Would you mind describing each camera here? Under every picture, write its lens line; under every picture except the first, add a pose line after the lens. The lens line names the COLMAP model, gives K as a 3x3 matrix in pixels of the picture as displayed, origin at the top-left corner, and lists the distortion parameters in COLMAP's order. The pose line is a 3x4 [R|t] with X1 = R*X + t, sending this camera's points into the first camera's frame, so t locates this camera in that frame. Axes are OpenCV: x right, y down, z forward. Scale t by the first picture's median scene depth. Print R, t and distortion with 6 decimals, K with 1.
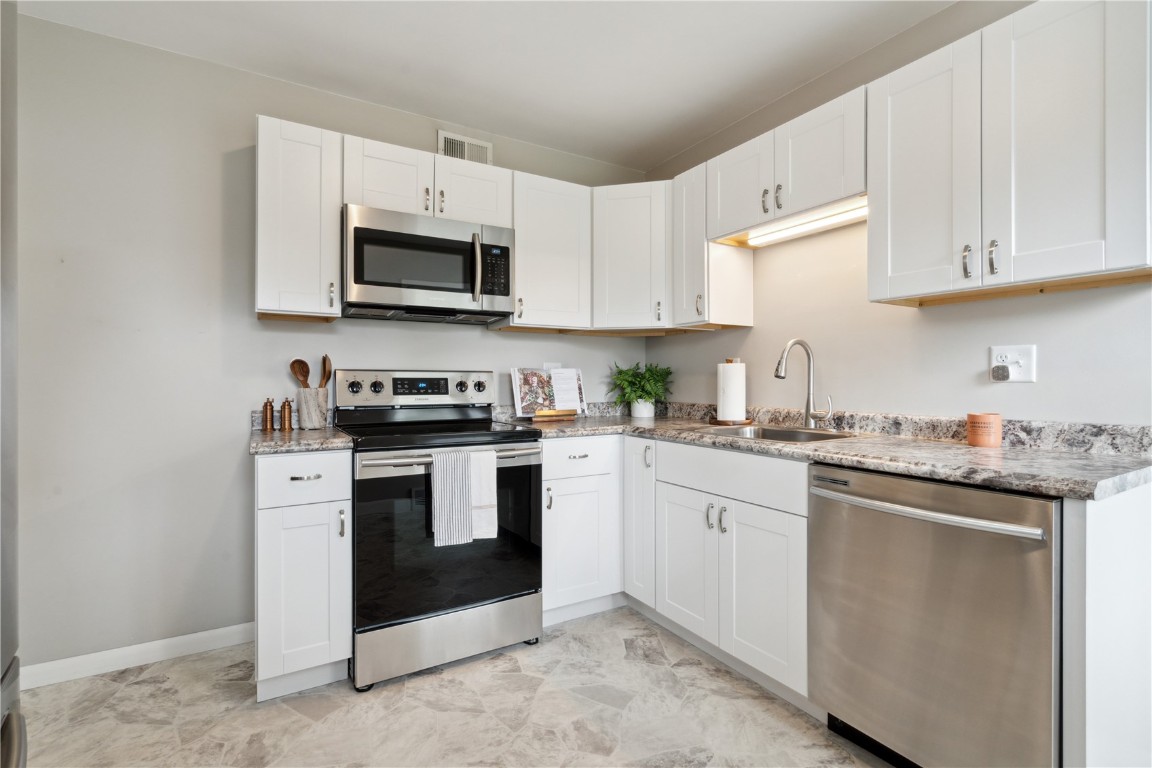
lens RADIAL K [[533.9, 0, 575.4], [0, 533.9, 381.2], [0, 0, 1]] dist [0.002148, 0.000769]
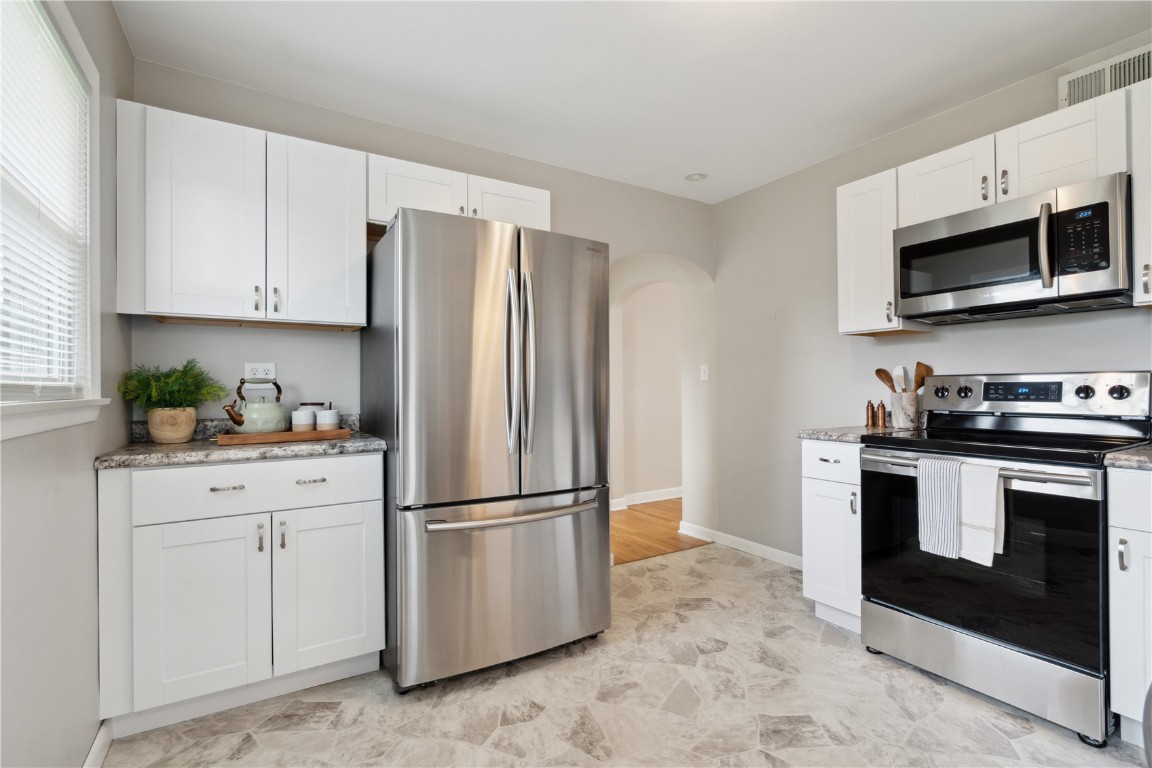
lens RADIAL K [[528.4, 0, 576.0], [0, 528.4, 384.0], [0, 0, 1]] dist [0.000079, 0.000109]
pose [[0.014334, -0.009053, -0.999856, 0.647189], [0.008136, 0.999927, -0.008937, -0.001266], [0.999864, -0.008006, 0.014407, 0.293780]]
